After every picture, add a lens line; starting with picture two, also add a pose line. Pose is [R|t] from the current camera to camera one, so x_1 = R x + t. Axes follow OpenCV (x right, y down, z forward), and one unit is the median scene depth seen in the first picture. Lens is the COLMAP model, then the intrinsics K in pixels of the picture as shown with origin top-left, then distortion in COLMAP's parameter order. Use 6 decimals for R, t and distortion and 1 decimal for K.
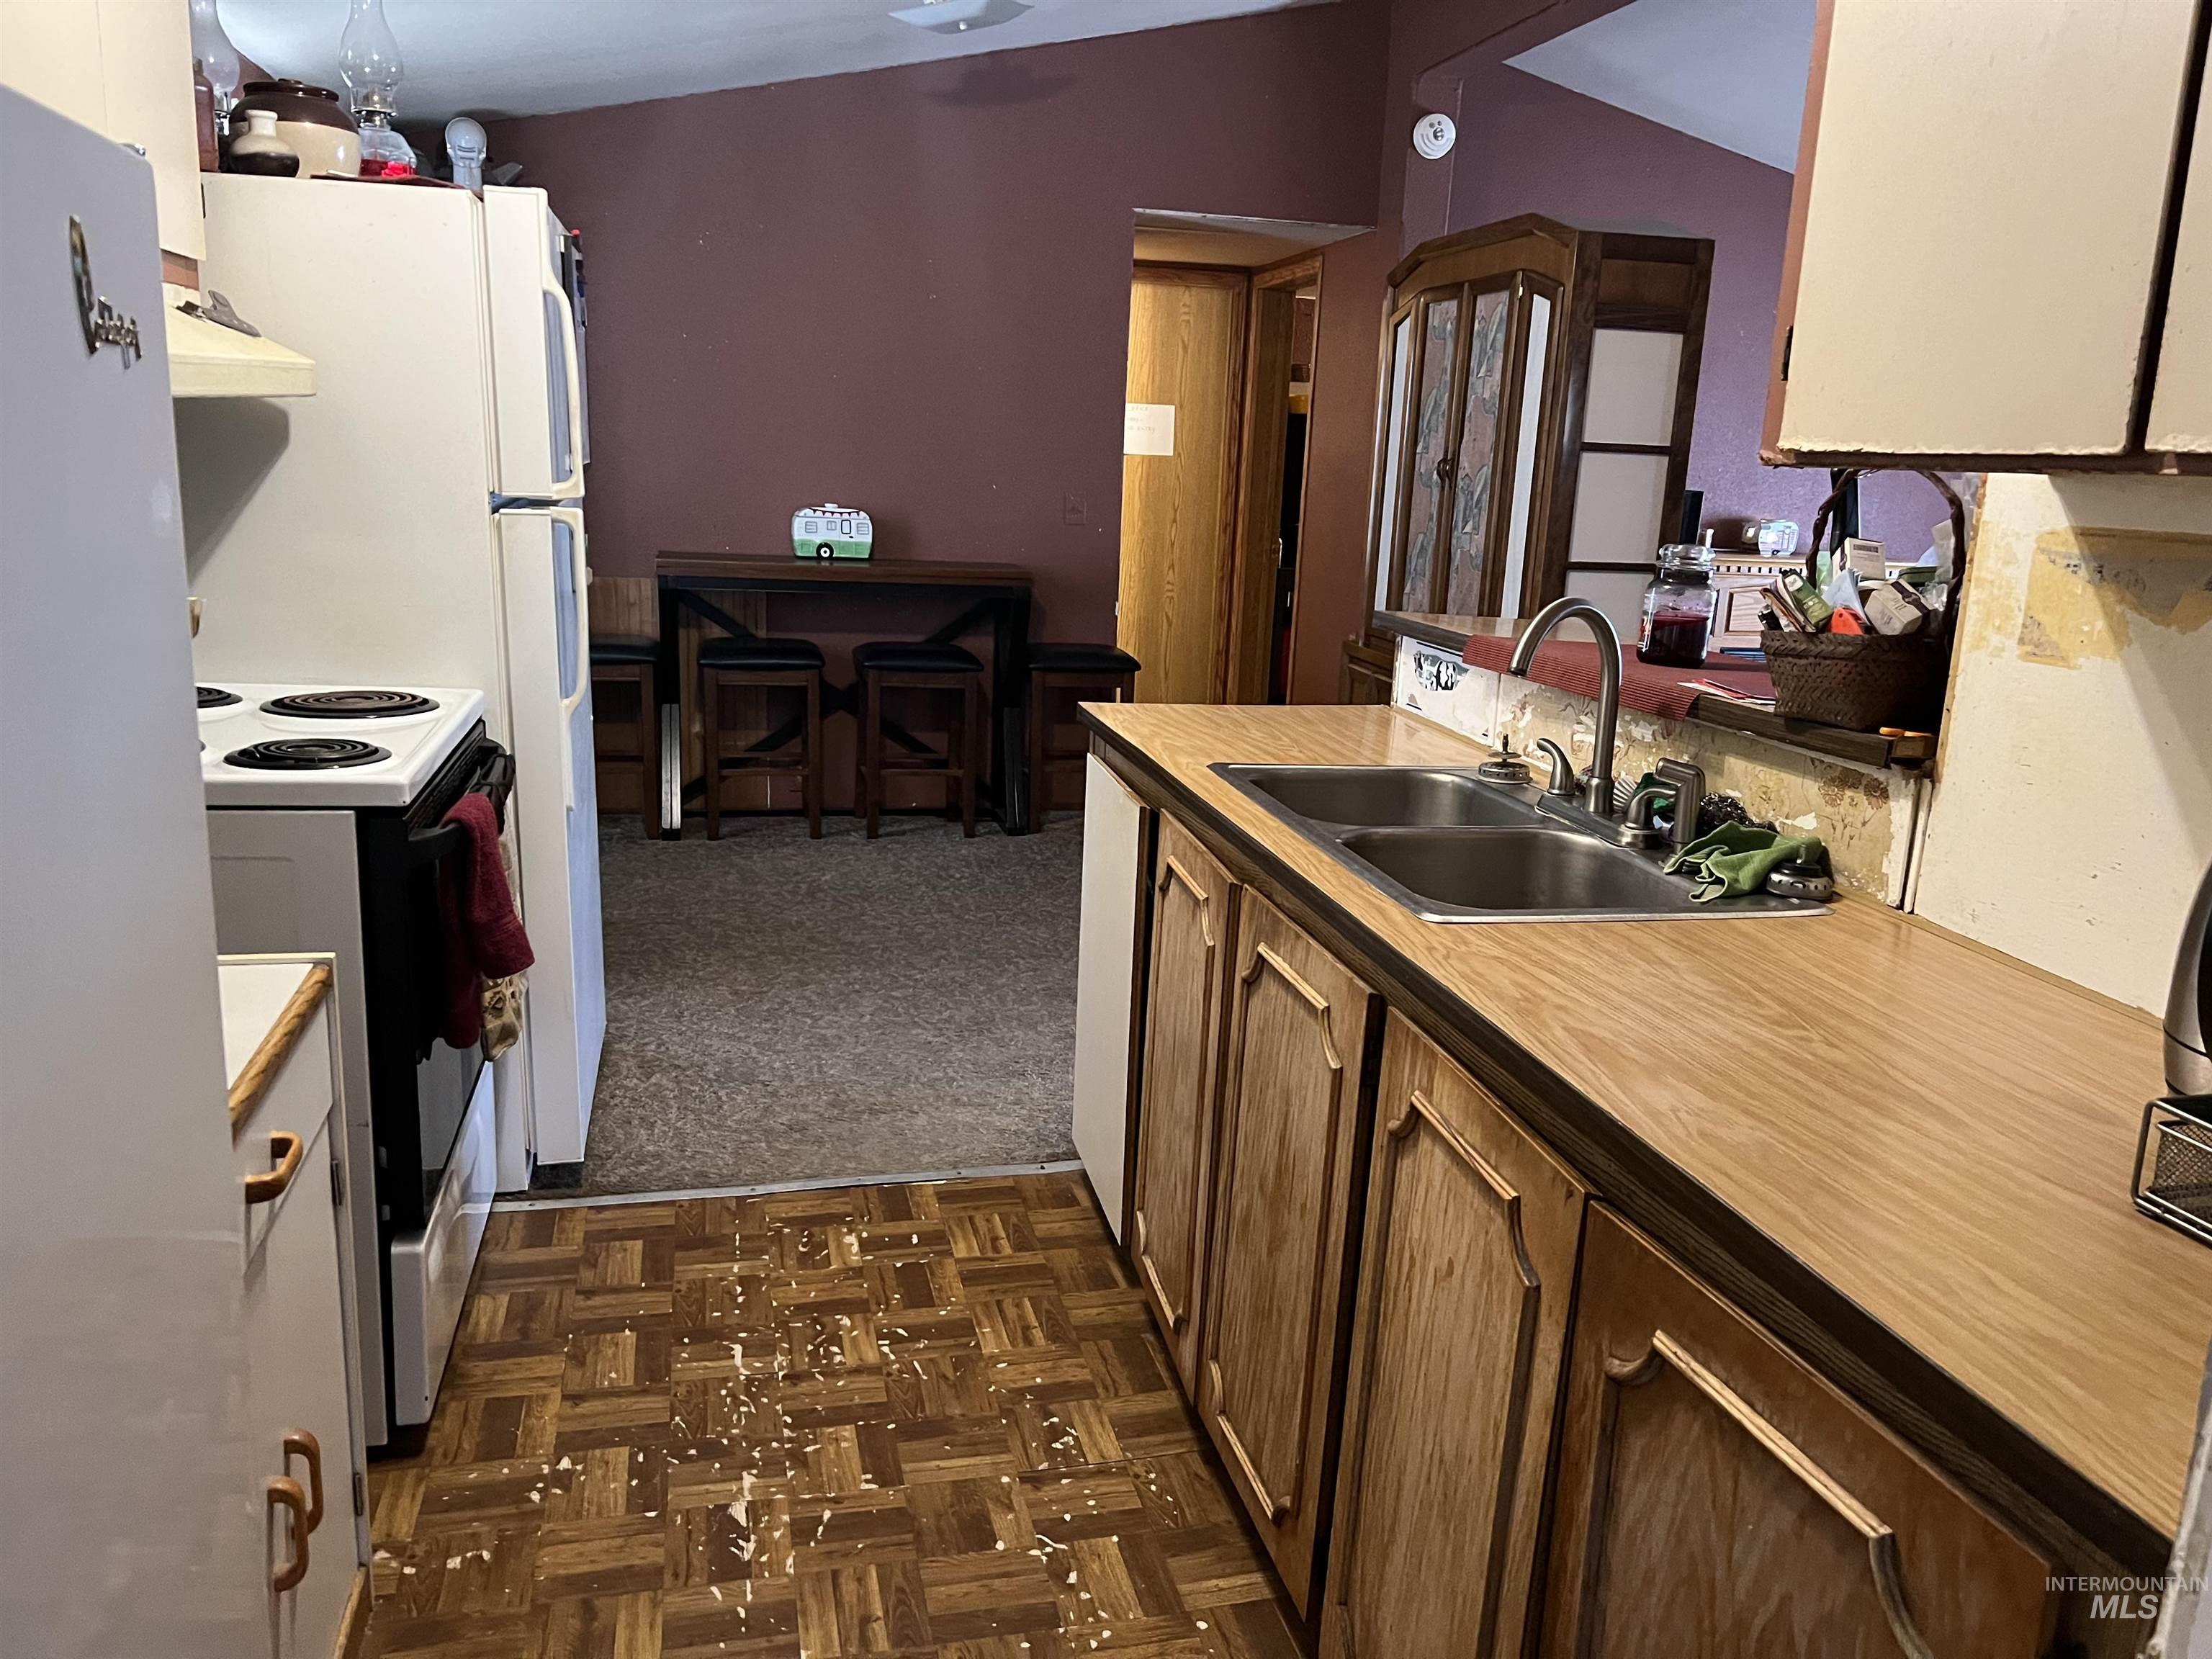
lens RADIAL K [[1659.1, 0, 1109.9], [0, 1659.1, 830.1], [0, 0, 1]] dist [0.003130, -0.029321]
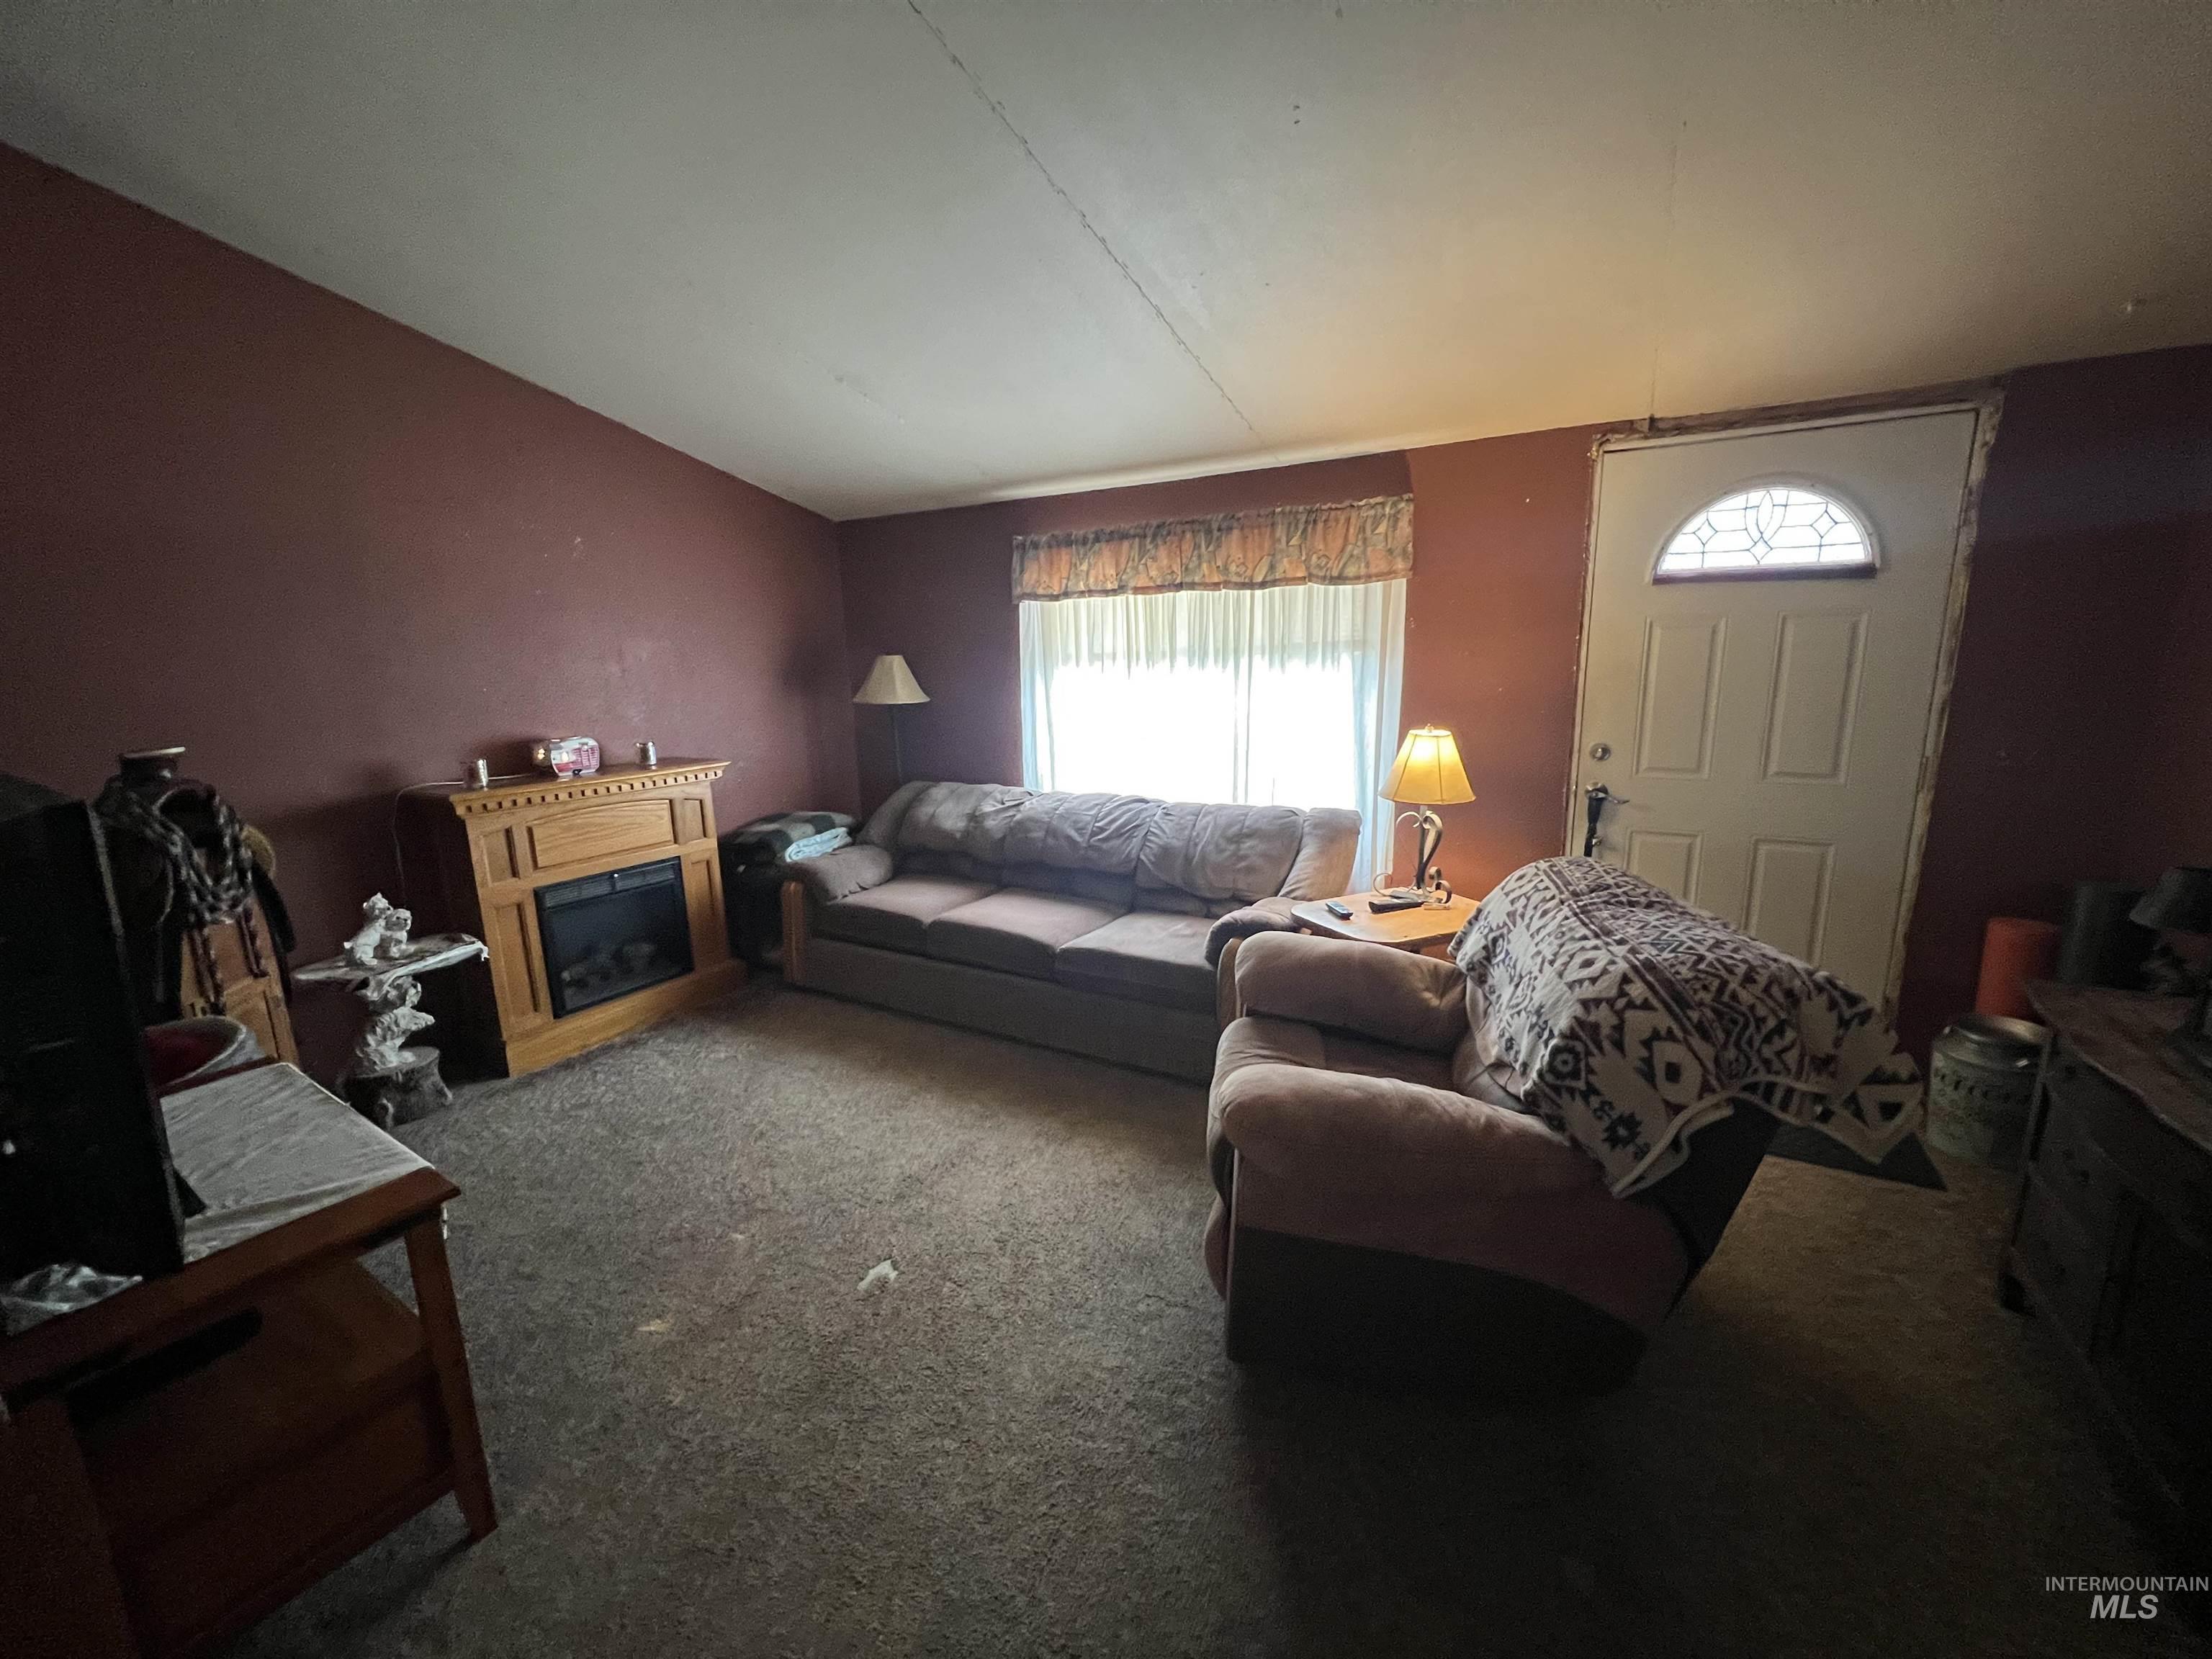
lens RADIAL K [[890.1, 0, 1102.7], [0, 890.1, 828.4], [0, 0, 1]] dist [-0.000447, 0.000512]
pose [[0.683899, -0.207554, 0.699430, 0.301644], [0.225406, 0.971889, 0.068005, -0.126426], [-0.693883, 0.111147, 0.711458, 0.544530]]
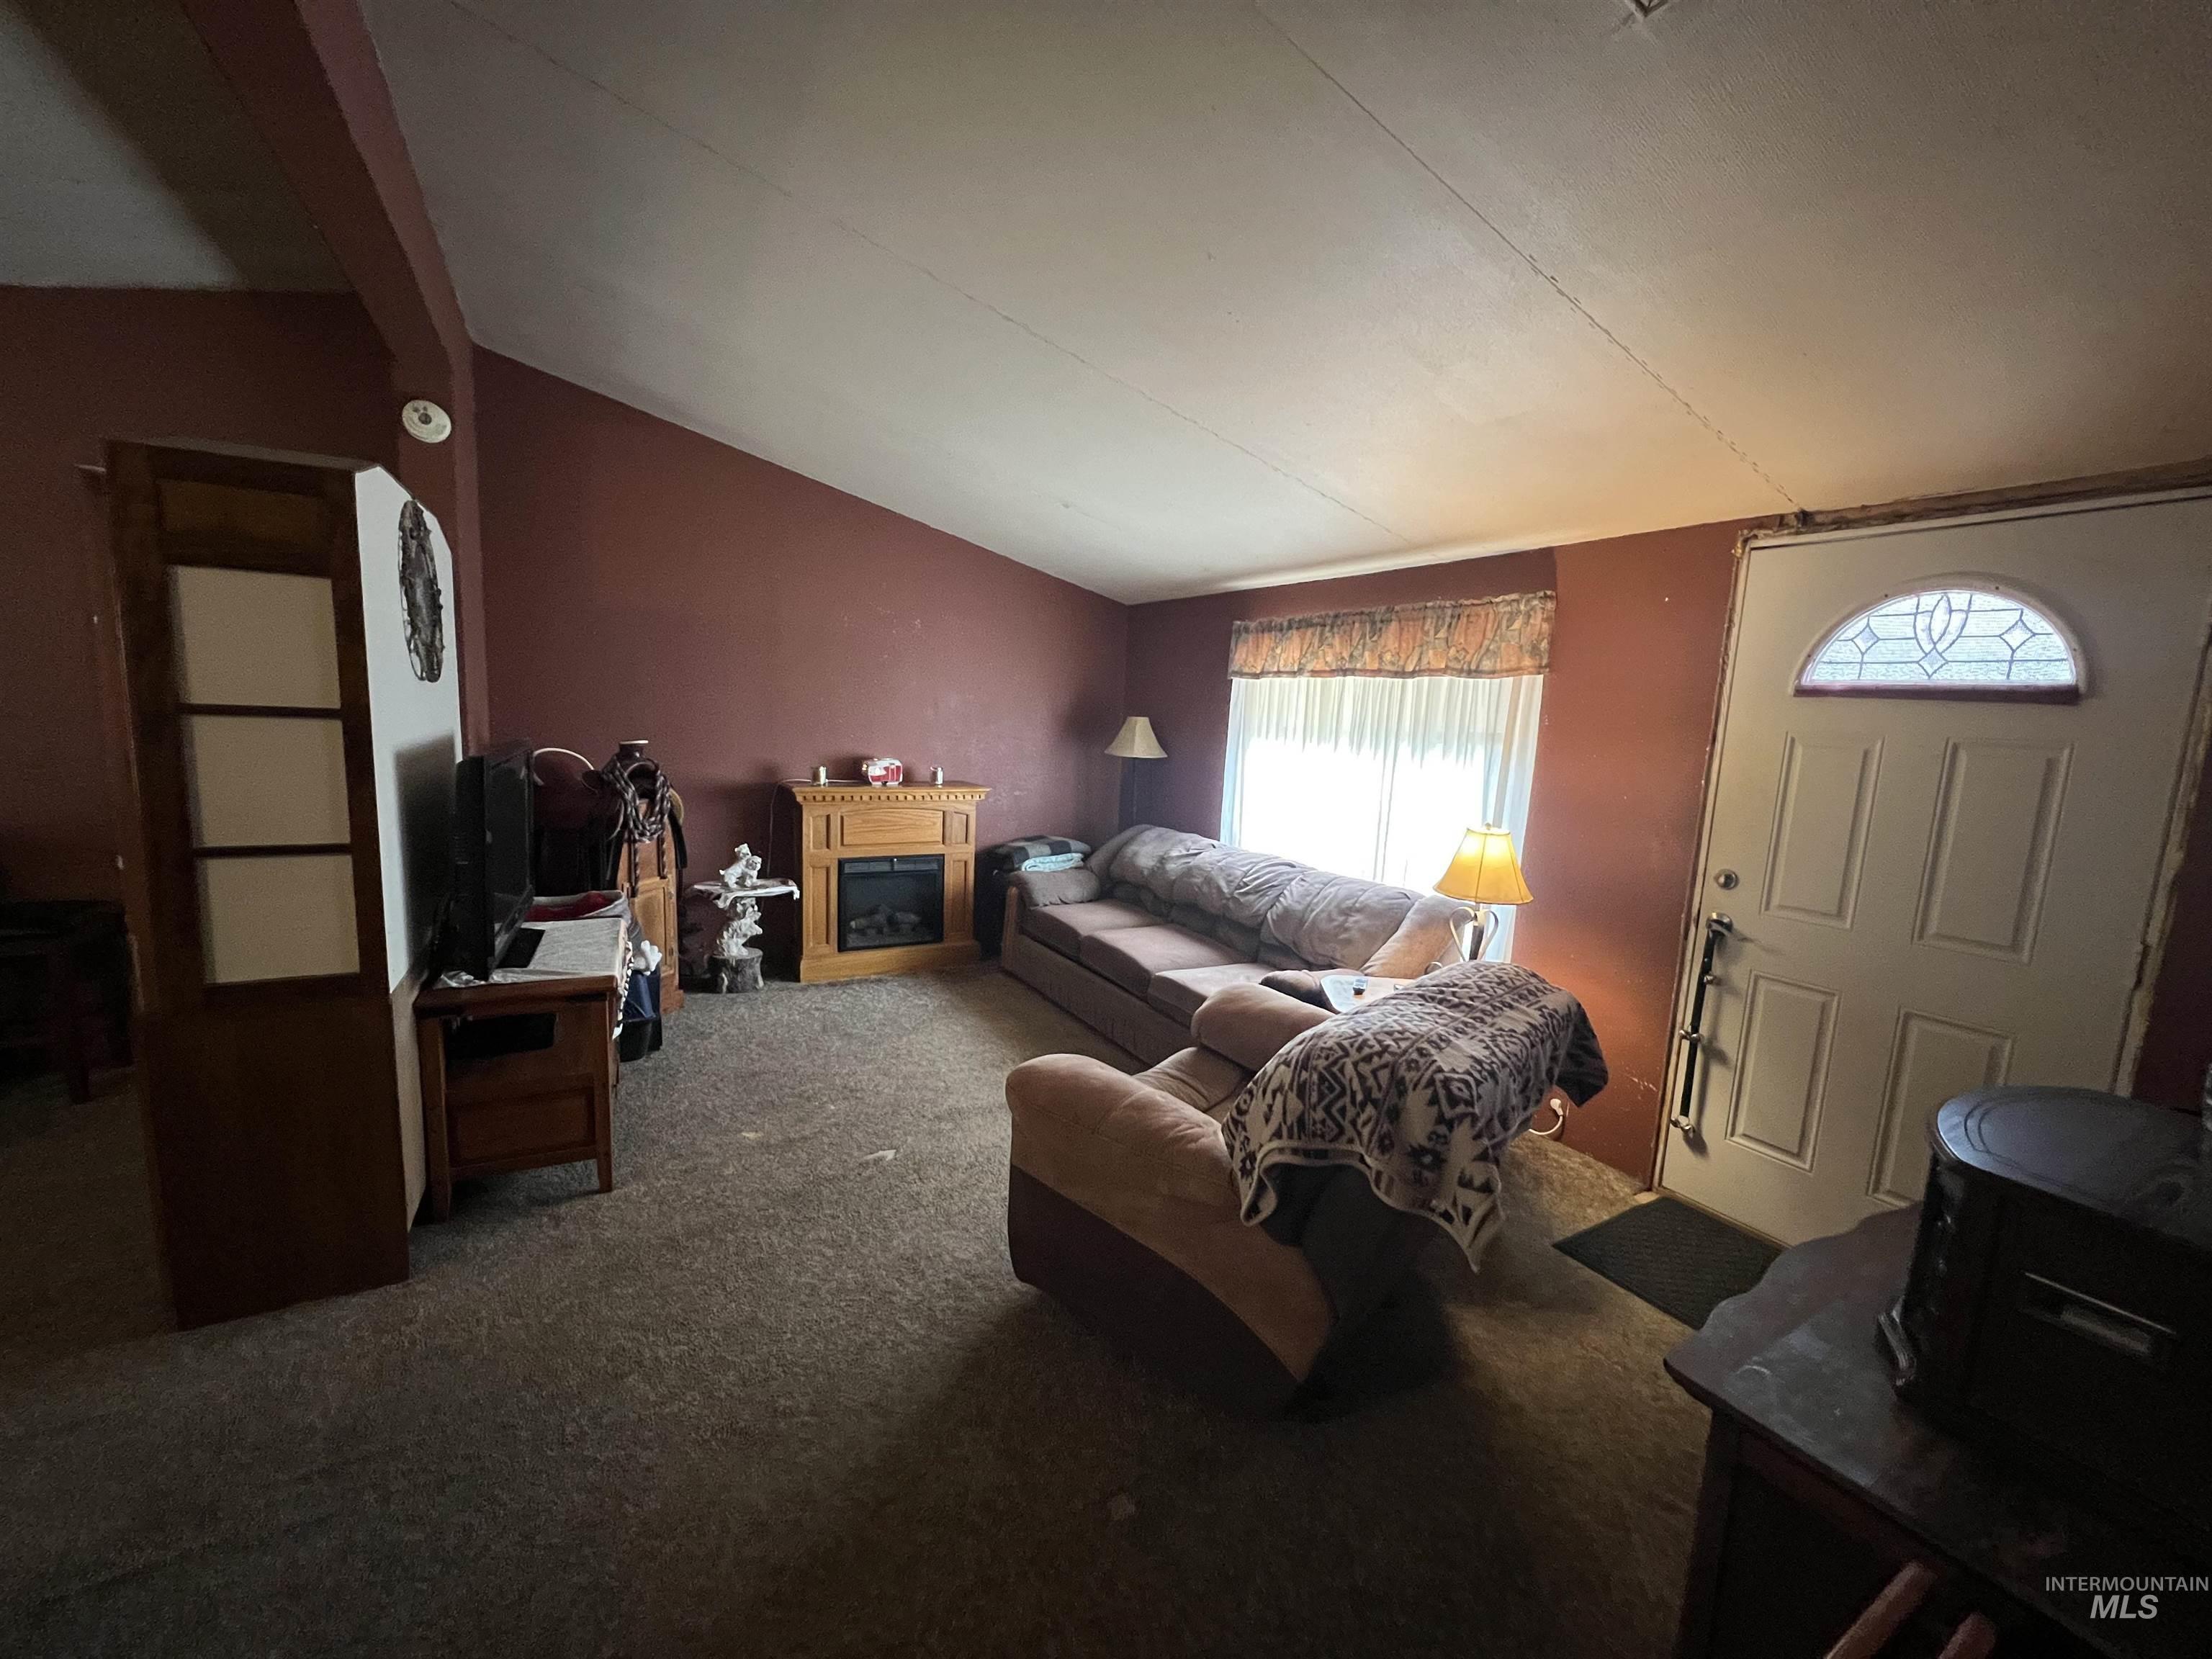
lens RADIAL K [[890.1, 0, 1104.4], [0, 890.1, 829.4], [0, 0, 1]] dist [-0.000447, 0.000512]
pose [[0.956704, -0.048379, 0.287013, 0.441375], [0.071793, 0.994845, -0.071618, -0.083136], [-0.282069, 0.089123, 0.955246, 0.350735]]
